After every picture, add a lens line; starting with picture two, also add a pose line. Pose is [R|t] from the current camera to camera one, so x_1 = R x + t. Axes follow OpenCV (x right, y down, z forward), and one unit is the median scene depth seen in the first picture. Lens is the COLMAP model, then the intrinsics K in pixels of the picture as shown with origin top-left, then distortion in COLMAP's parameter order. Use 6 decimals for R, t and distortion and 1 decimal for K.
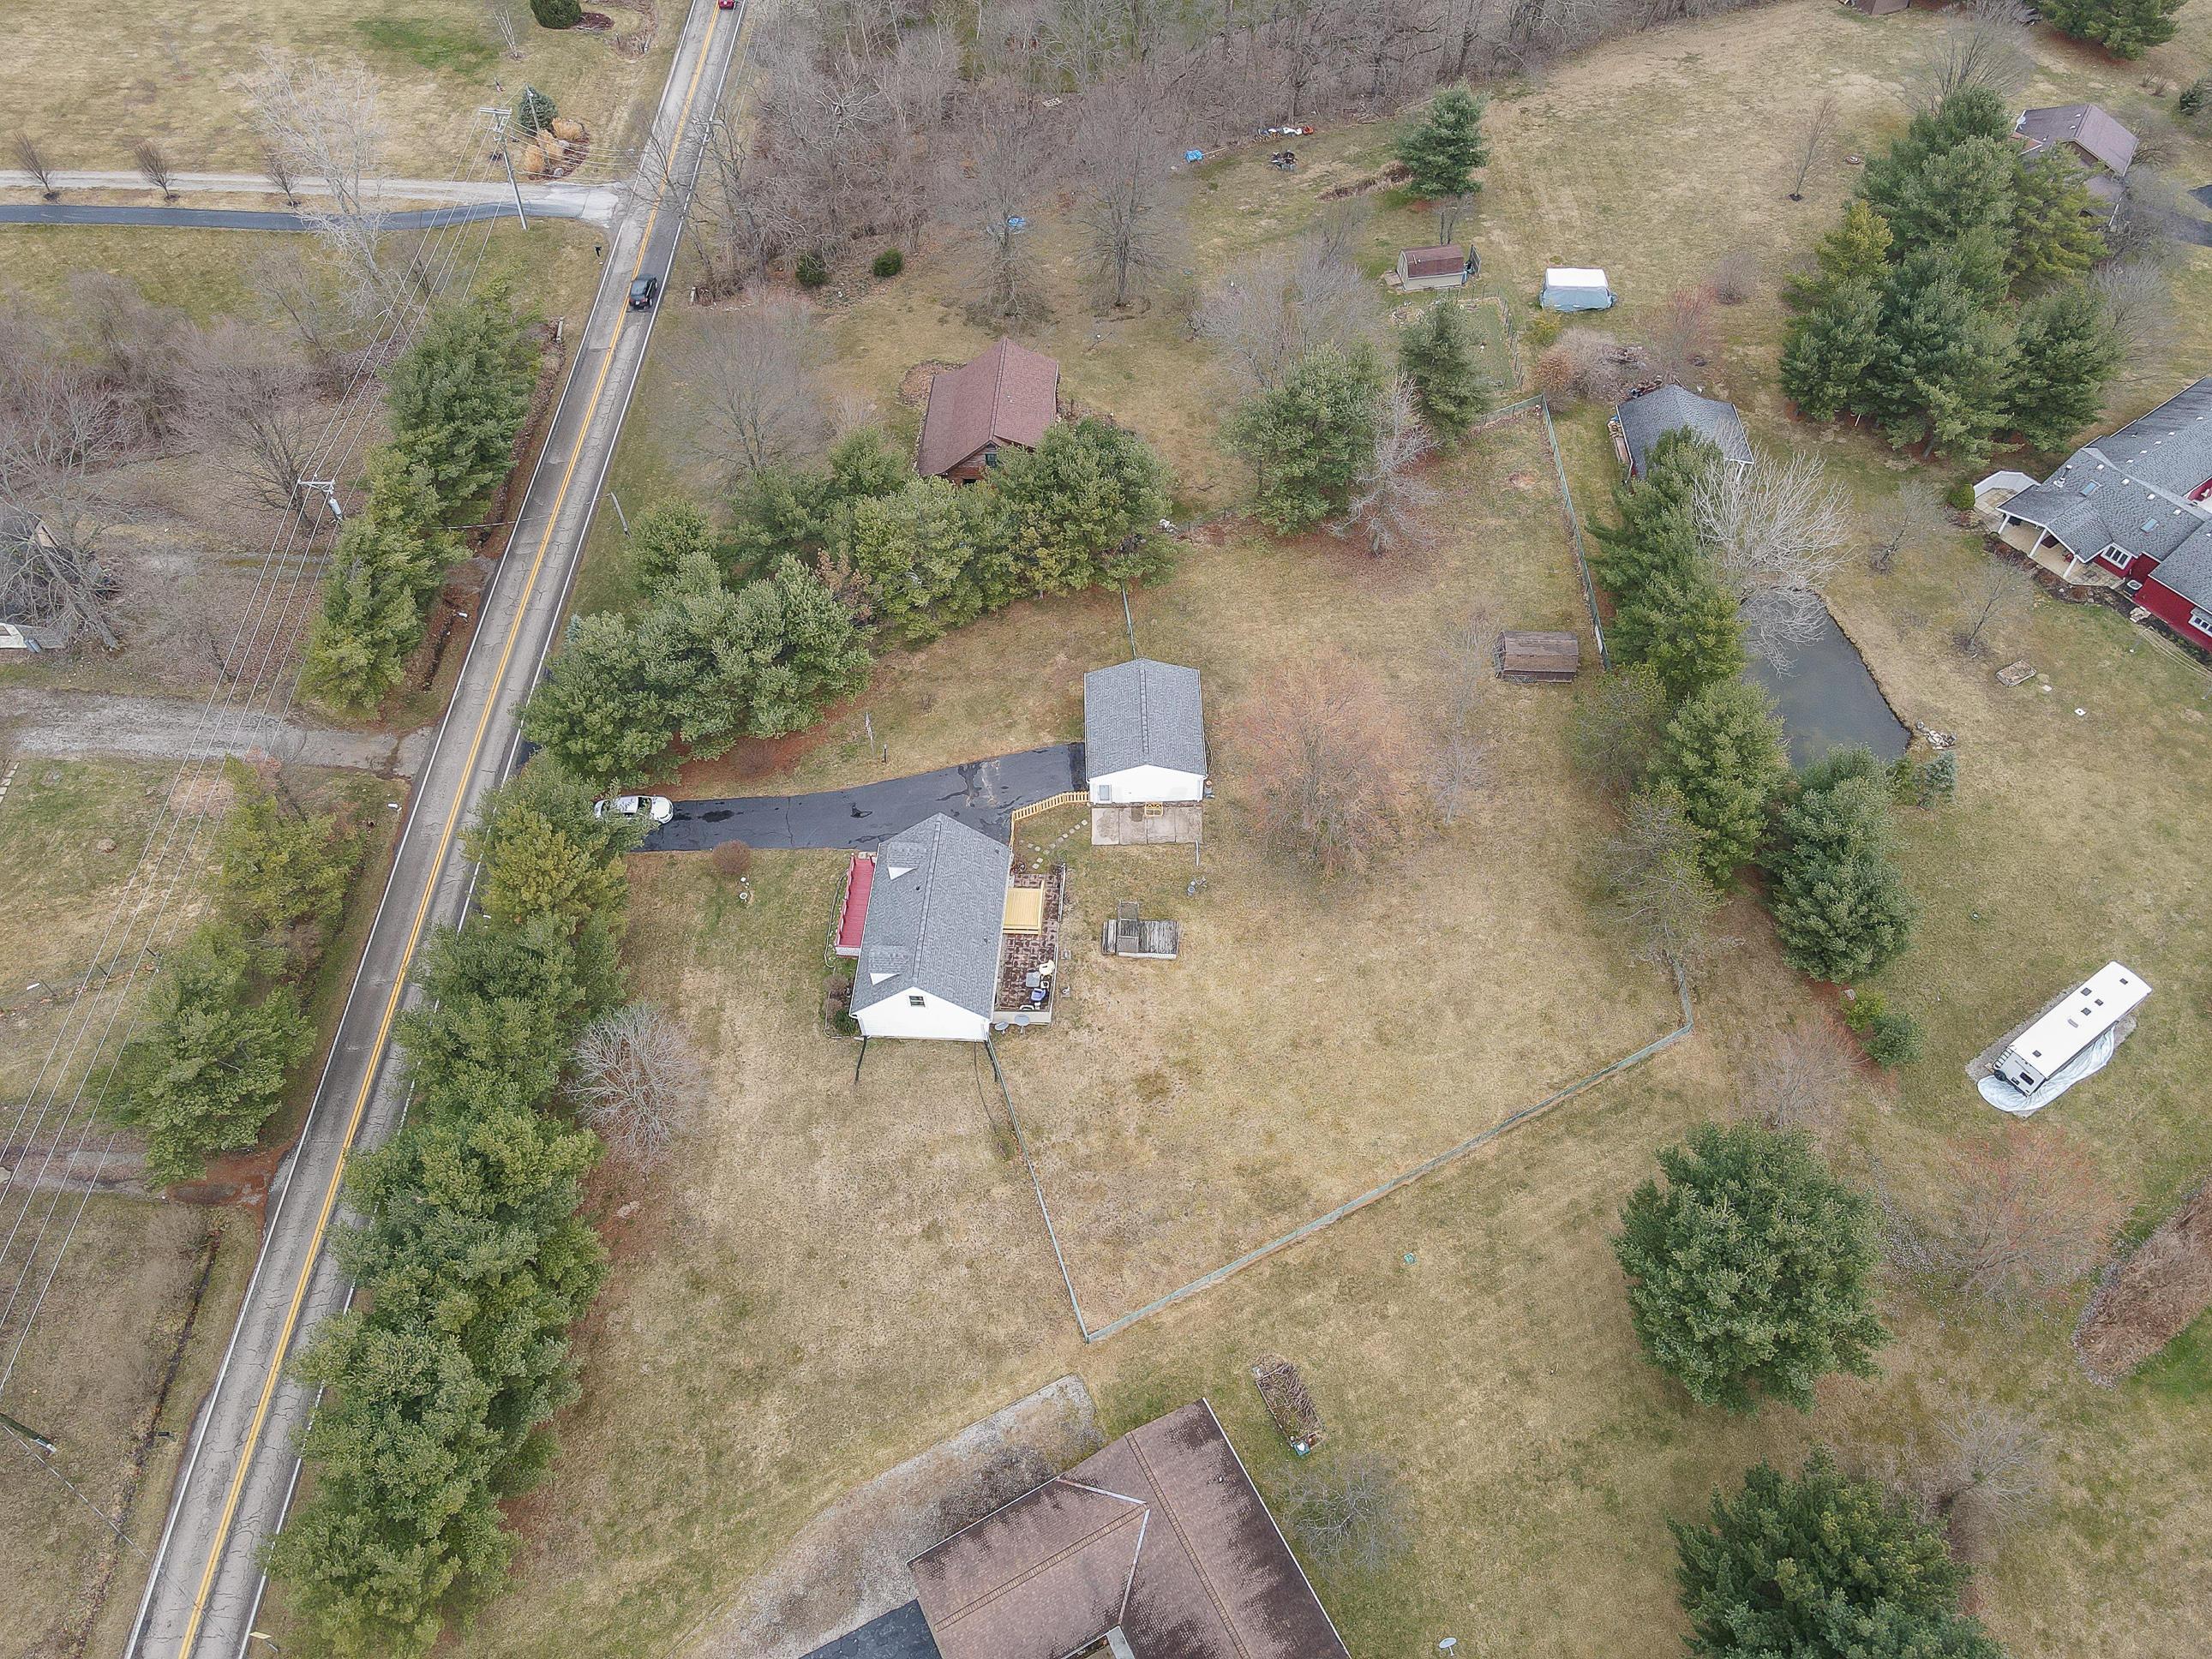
lens RADIAL K [[1616.4, 0, 1108.2], [0, 1616.4, 825.0], [0, 0, 1]] dist [0.006440, 0.022737]
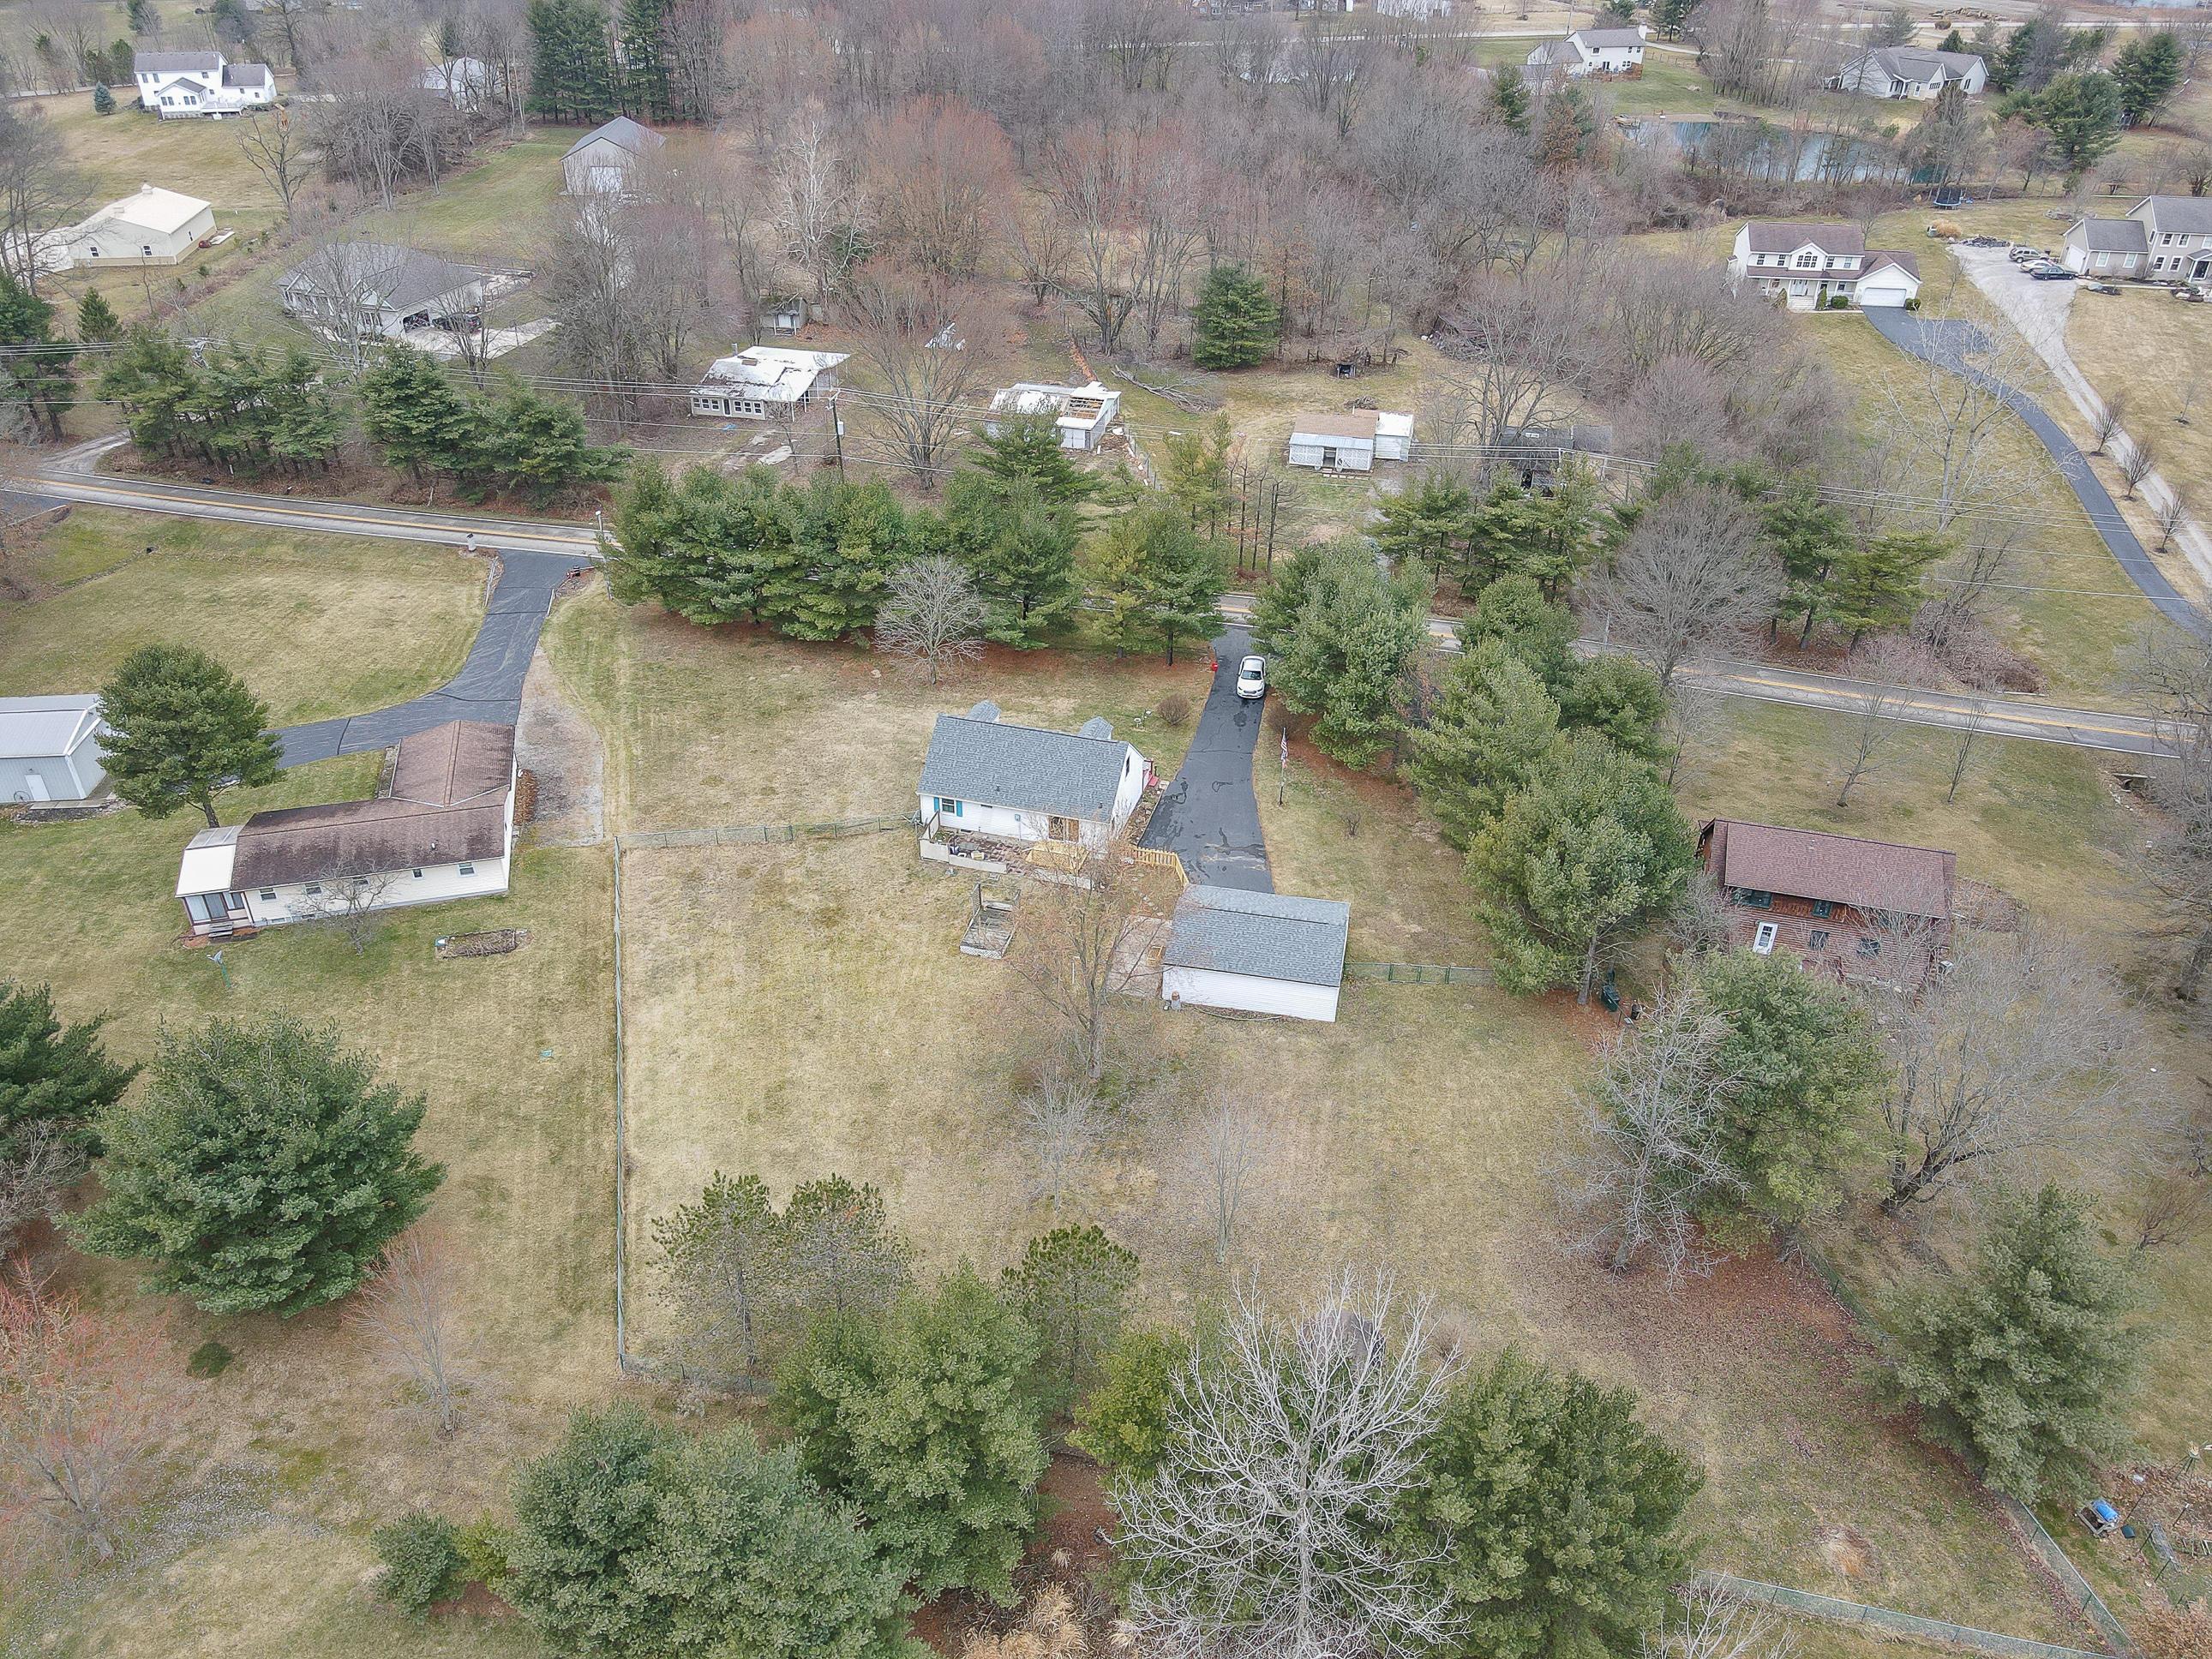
lens RADIAL K [[1616.4, 0, 1108.2], [0, 1616.4, 825.0], [0, 0, 1]] dist [0.006440, 0.022737]
pose [[-0.224786, 0.538618, -0.812011, 0.755621], [-0.780153, 0.399804, 0.481163, -0.468976], [0.583808, 0.741652, 0.330334, 0.718479]]
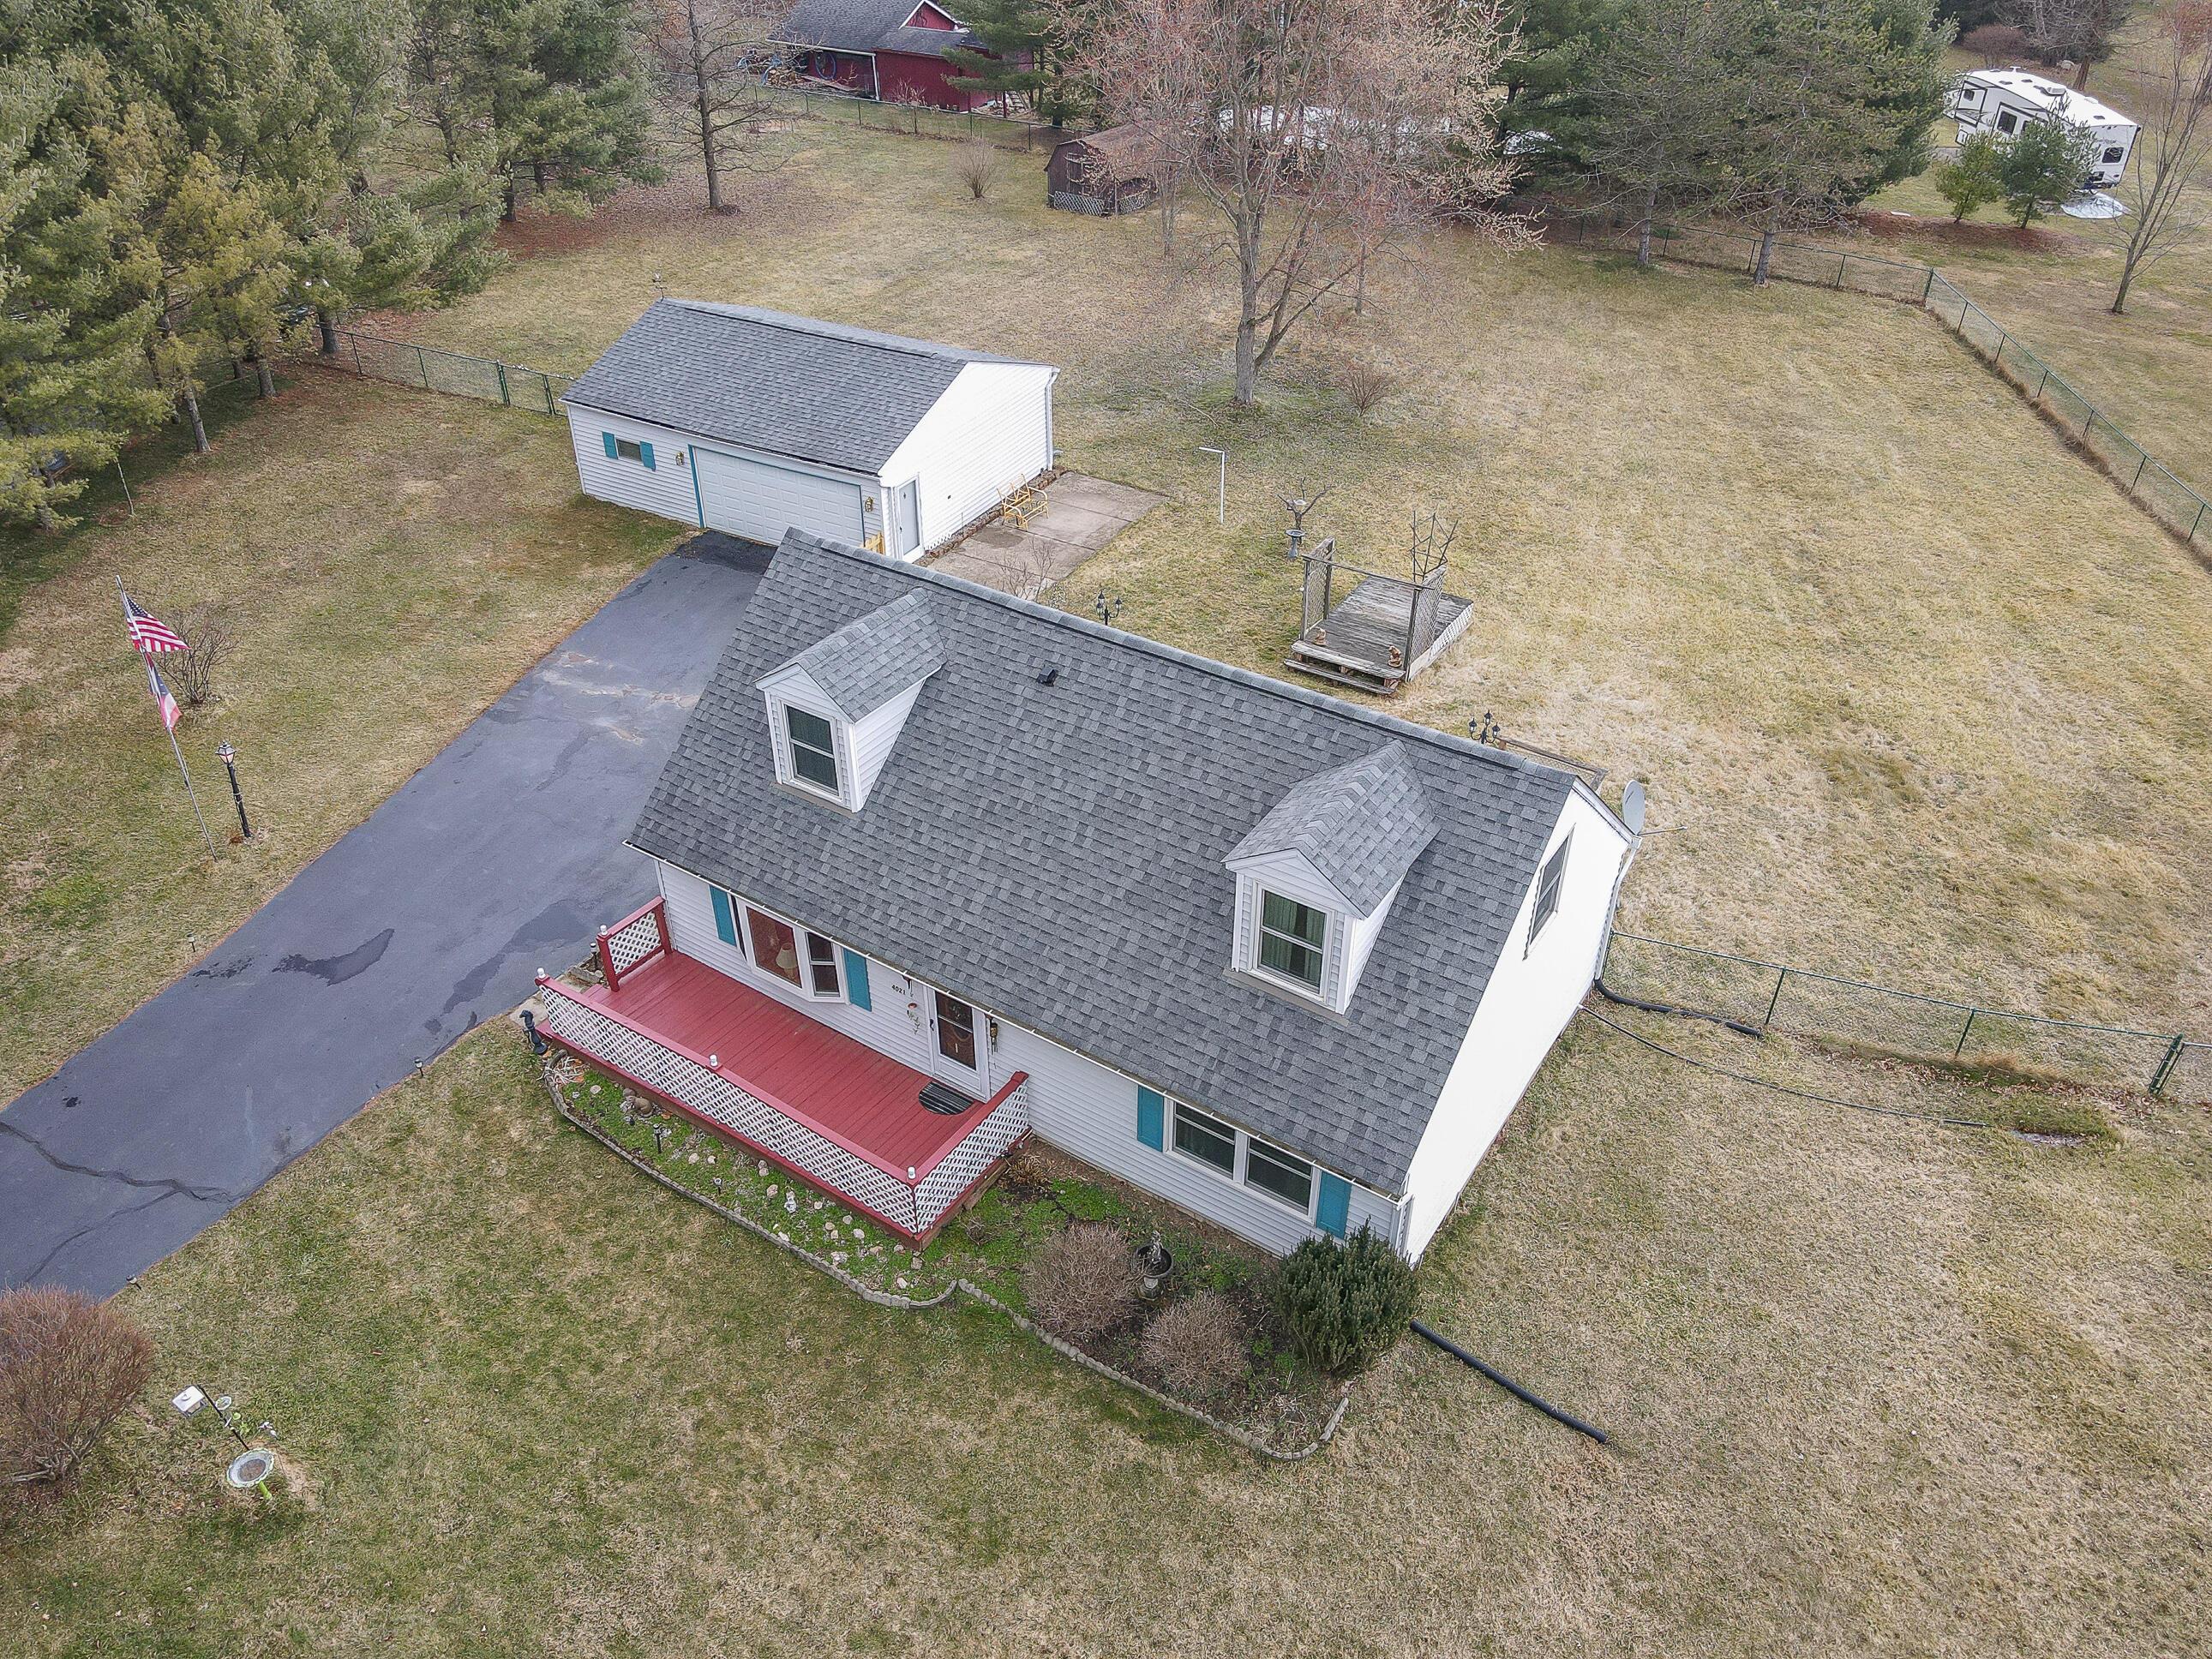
lens RADIAL K [[1616.4, 0, 1108.2], [0, 1616.4, 825.0], [0, 0, 1]] dist [0.006440, 0.022737]
pose [[0.502725, -0.486701, 0.714416, -0.287036], [0.683427, 0.729837, 0.016289, 0.056531], [-0.529335, 0.480063, 0.699532, 0.842698]]
